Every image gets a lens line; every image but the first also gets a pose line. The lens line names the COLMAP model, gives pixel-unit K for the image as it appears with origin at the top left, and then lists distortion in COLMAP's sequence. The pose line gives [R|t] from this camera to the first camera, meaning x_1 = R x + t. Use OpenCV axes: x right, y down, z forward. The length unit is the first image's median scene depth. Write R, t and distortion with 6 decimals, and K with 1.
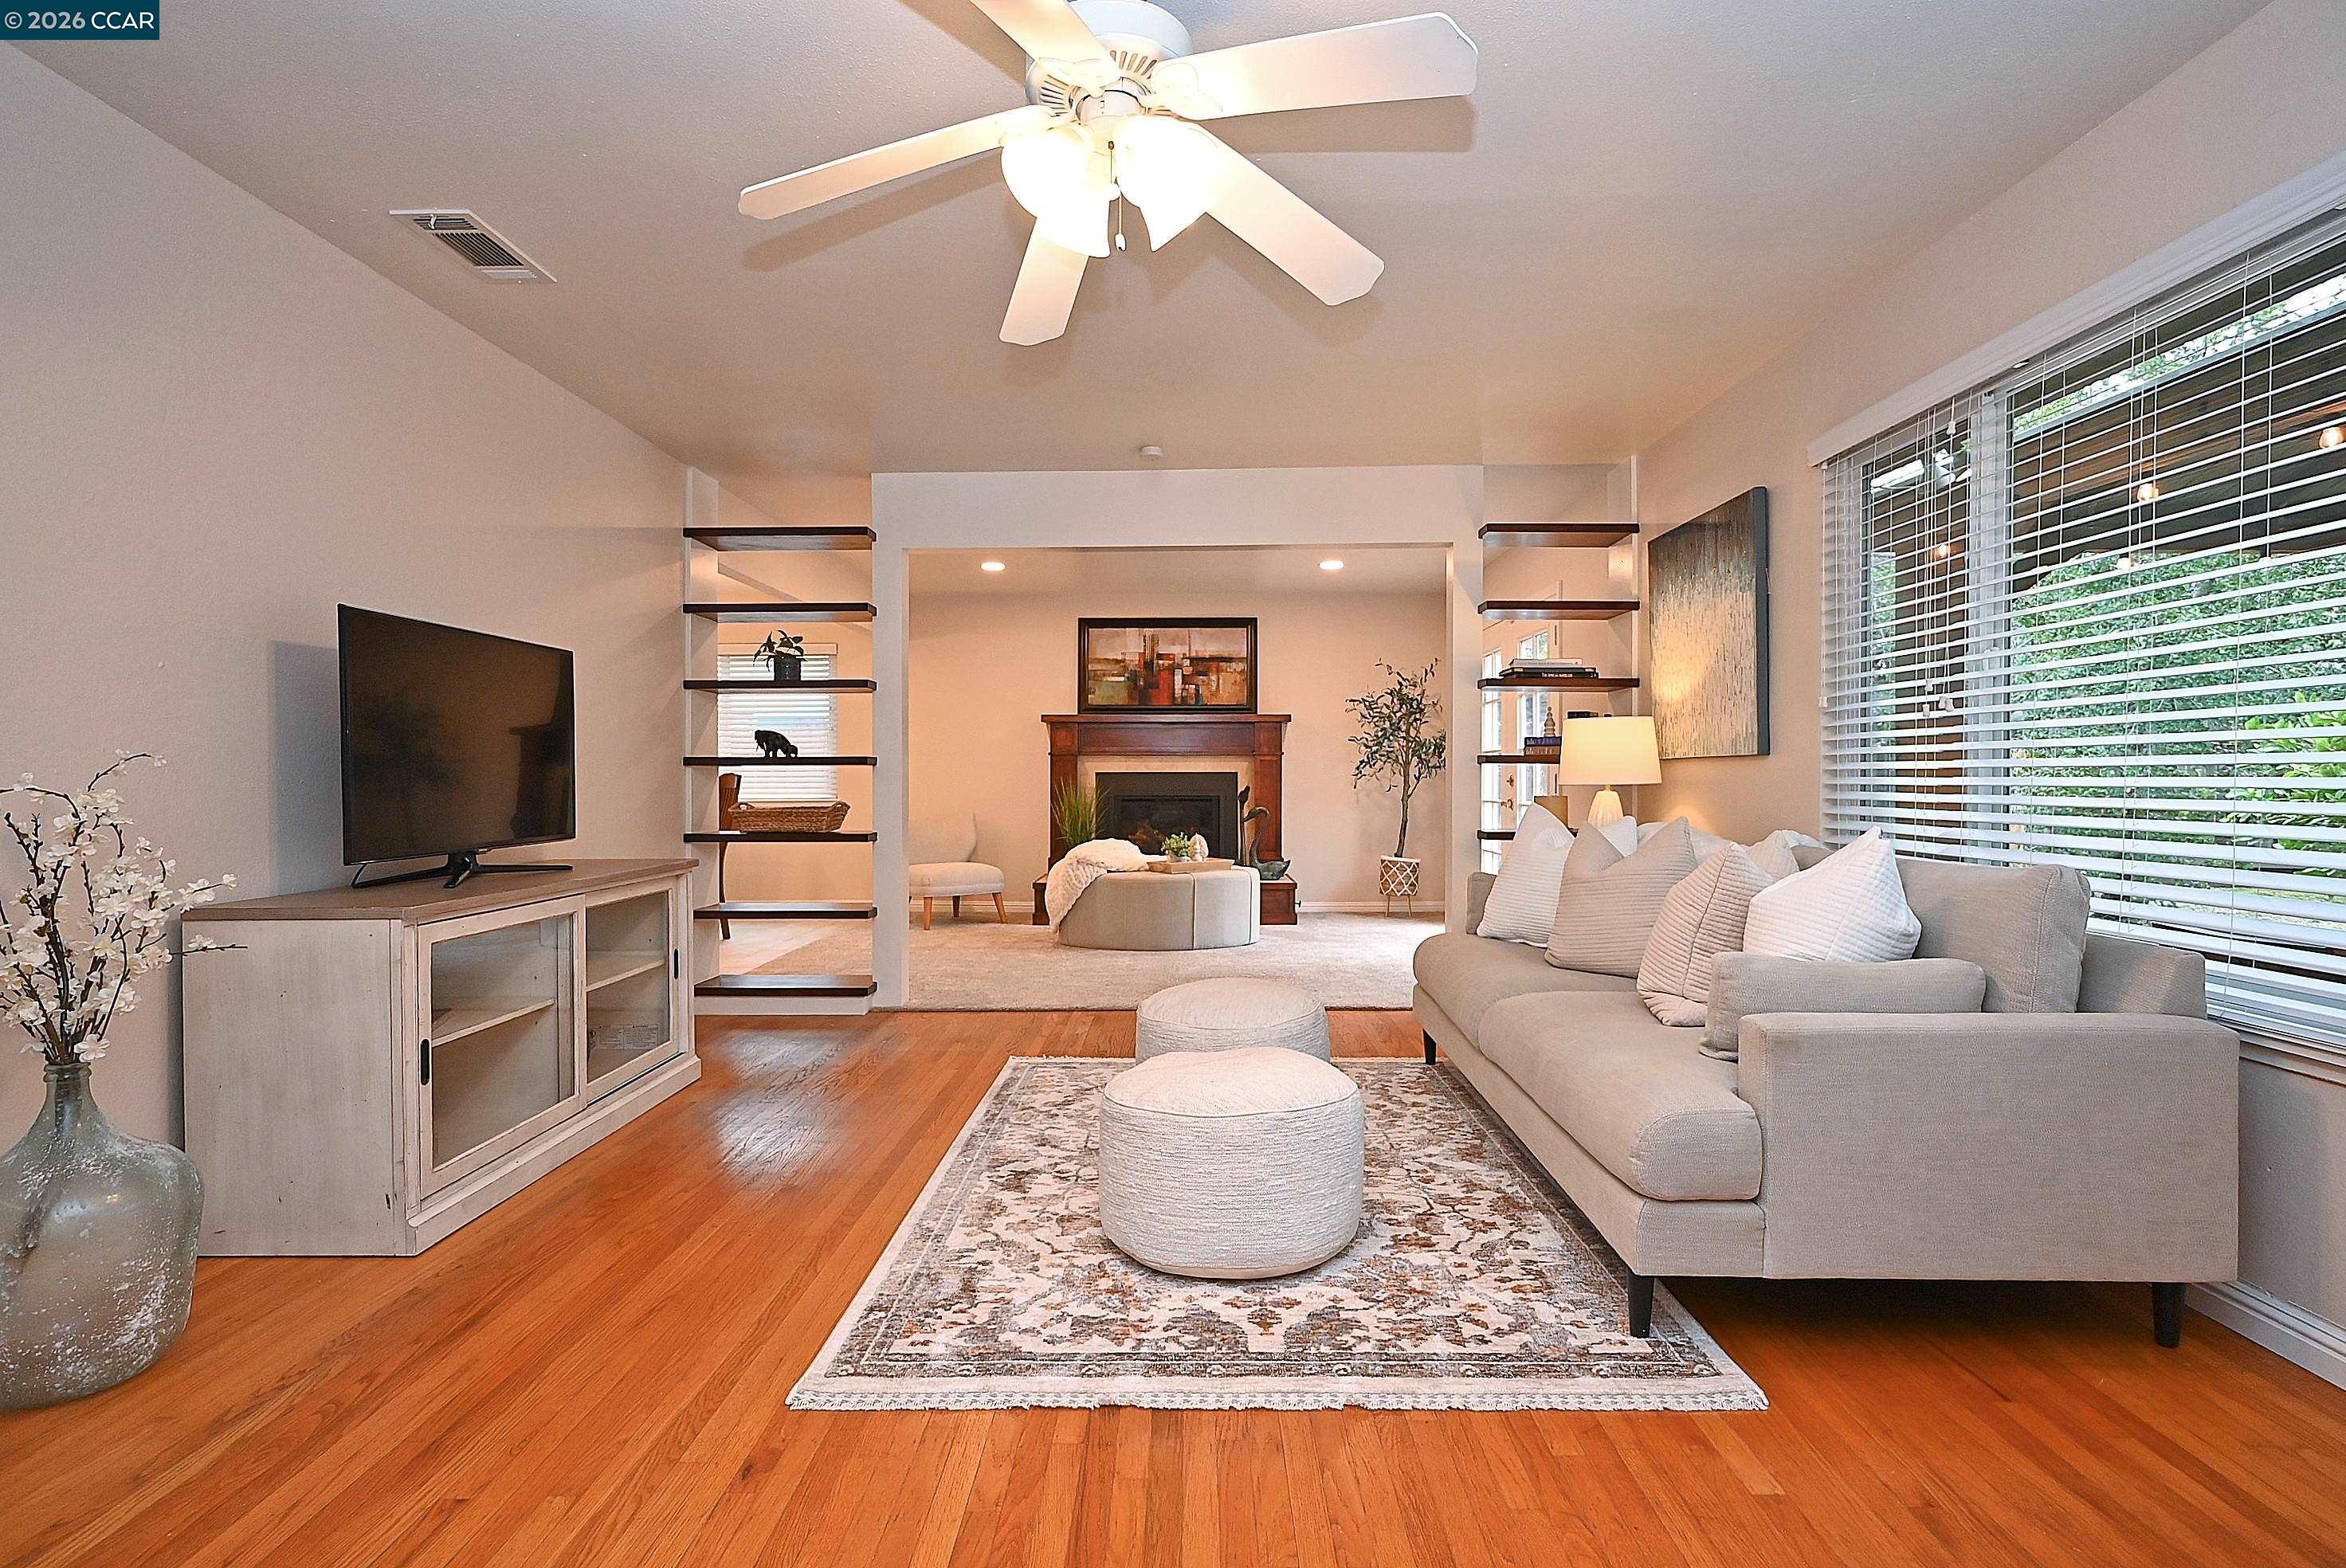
lens RADIAL K [[1166.2, 0, 1169.6], [0, 1166.2, 786.3], [0, 0, 1]] dist [-0.007730, 0.003334]
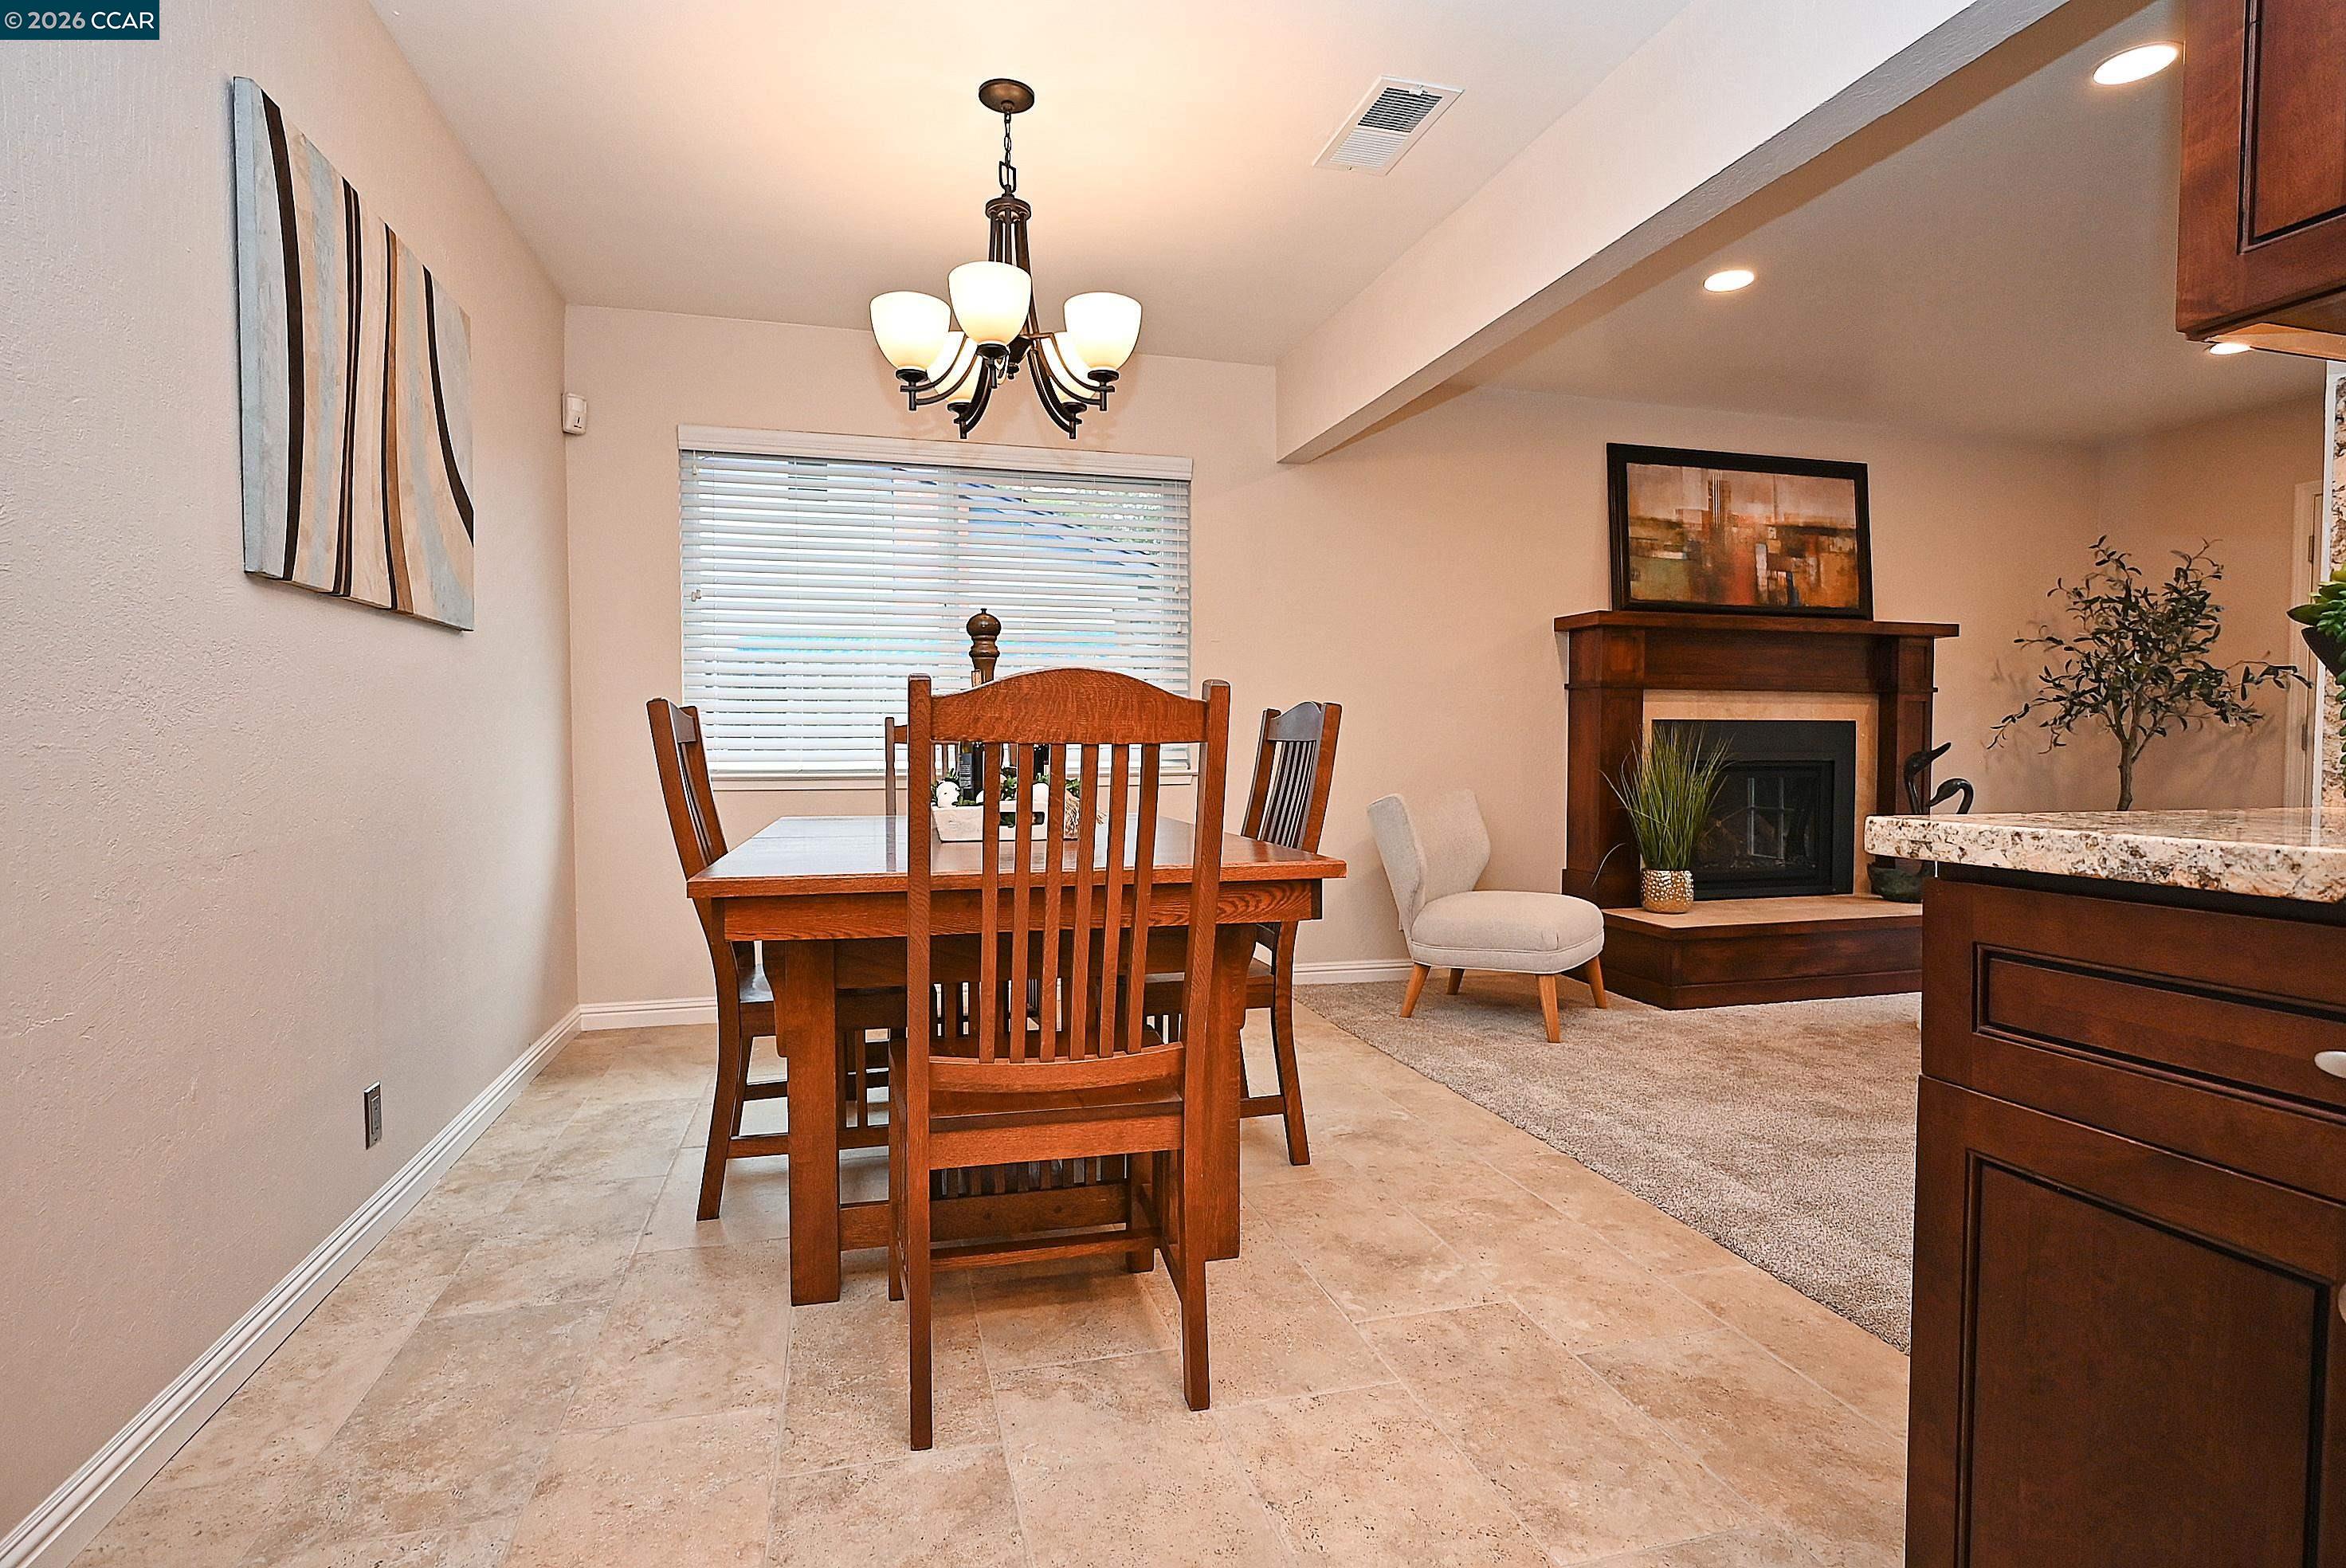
lens RADIAL K [[1166.2, 0, 1169.6], [0, 1166.2, 786.3], [0, 0, 1]] dist [-0.007730, 0.003334]
pose [[0.960455, -0.008148, 0.278315, -0.562877], [0.001177, 0.999682, 0.025208, 0.007653], [-0.278432, -0.023884, 0.960159, 0.665117]]
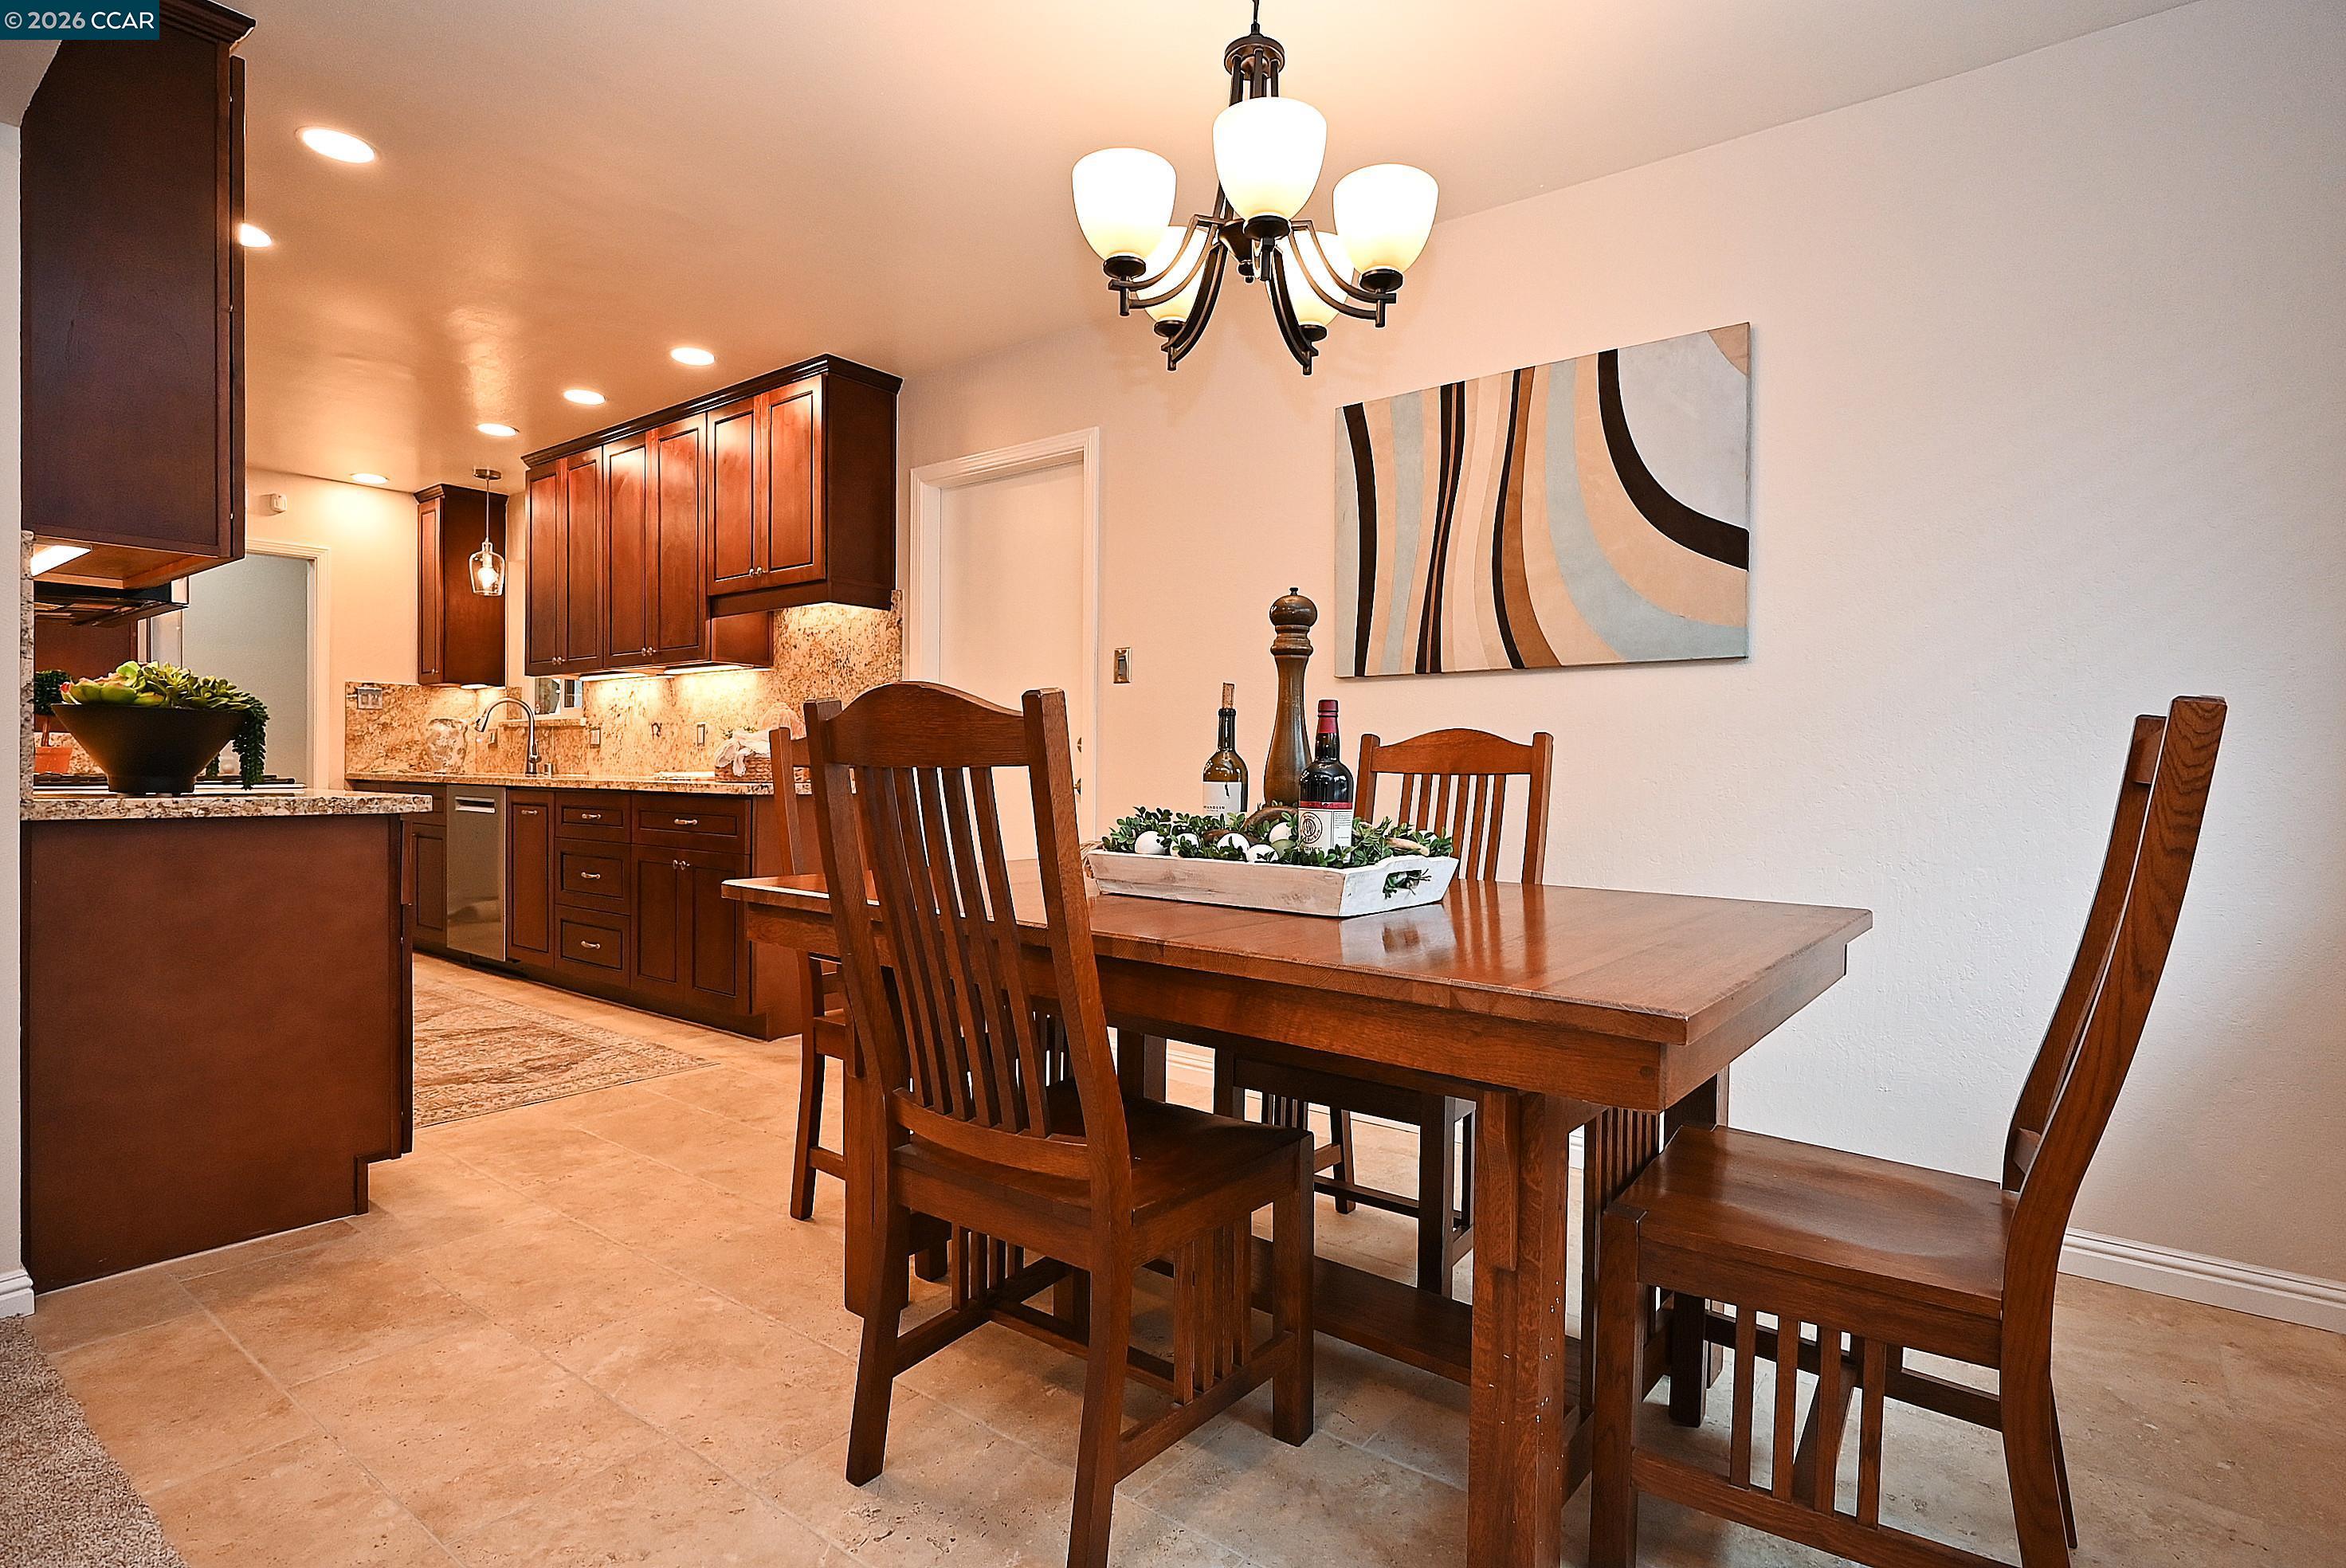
lens RADIAL K [[1166.2, 0, 1169.6], [0, 1166.2, 786.3], [0, 0, 1]] dist [-0.007730, 0.003334]
pose [[-0.594526, 0.007562, -0.804041, -0.263845], [-0.017957, 0.999582, 0.022679, 0.000416], [0.803876, 0.027922, -0.594142, 1.207993]]
